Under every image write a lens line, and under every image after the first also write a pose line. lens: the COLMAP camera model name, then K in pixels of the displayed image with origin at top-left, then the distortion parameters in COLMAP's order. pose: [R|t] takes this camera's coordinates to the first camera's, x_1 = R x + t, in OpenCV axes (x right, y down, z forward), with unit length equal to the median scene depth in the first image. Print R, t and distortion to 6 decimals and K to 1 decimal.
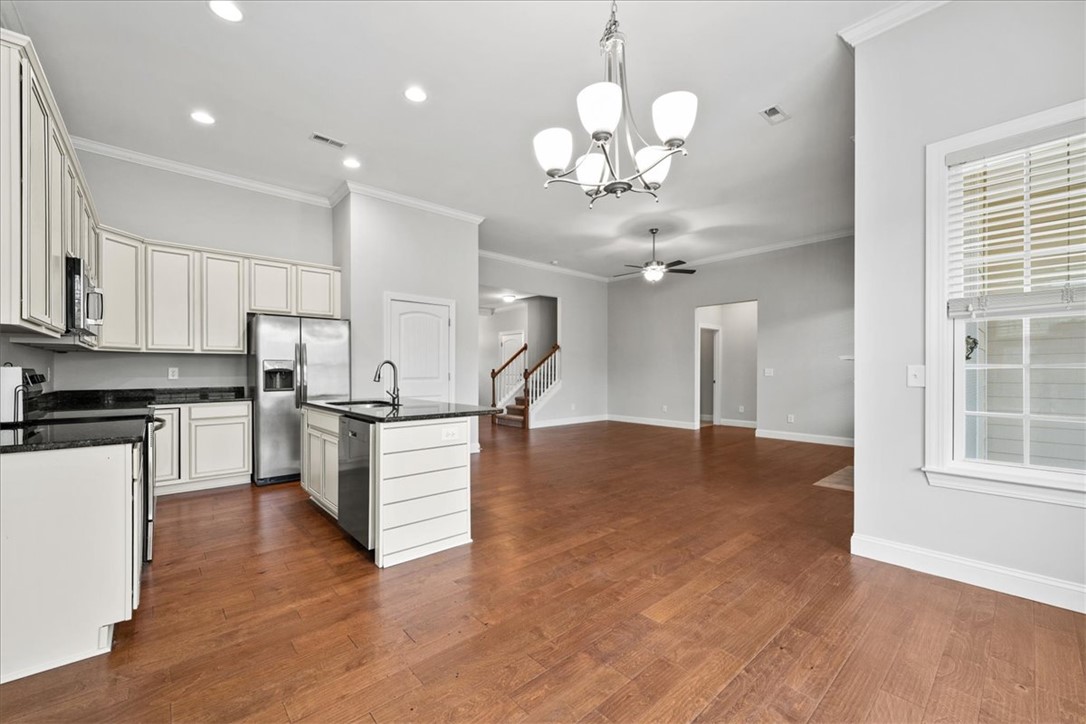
lens RADIAL K [[436.2, 0, 547.8], [0, 436.2, 367.8], [0, 0, 1]] dist [-0.000013, 0.000055]
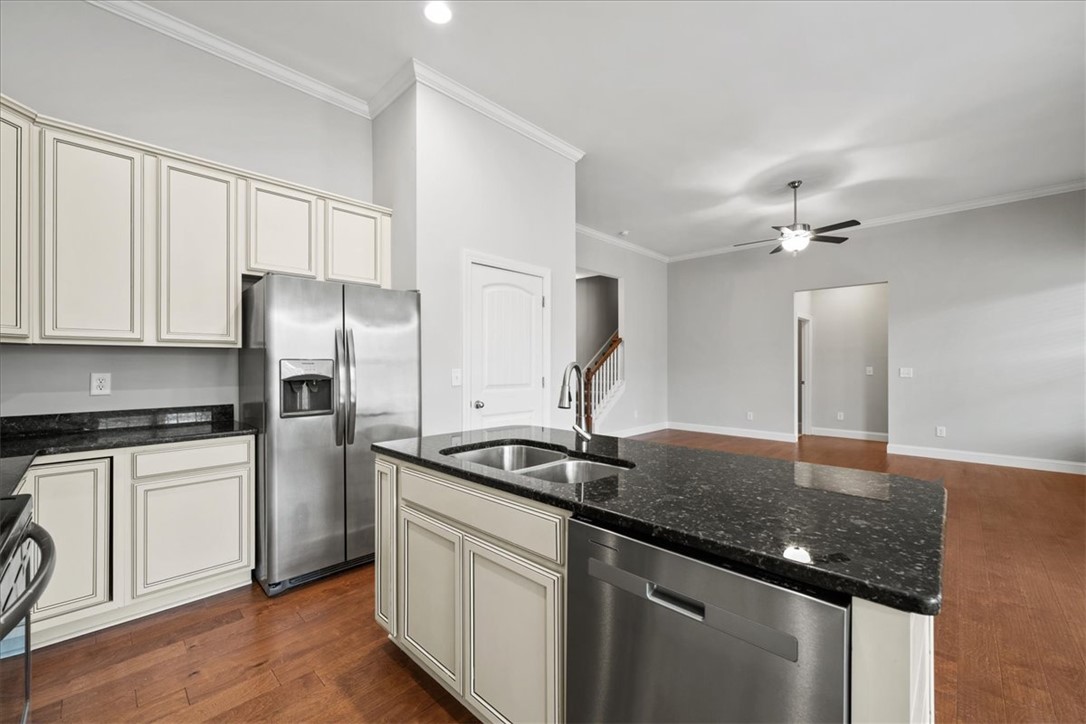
lens RADIAL K [[436.6, 0, 545.7], [0, 436.6, 360.2], [0, 0, 1]] dist [-0.000885, 0.000156]
pose [[0.997719, 0.000855, 0.067500, -0.321532], [-0.000546, 0.999989, -0.004589, -0.012599], [-0.067503, 0.004542, 0.997709, 0.393449]]
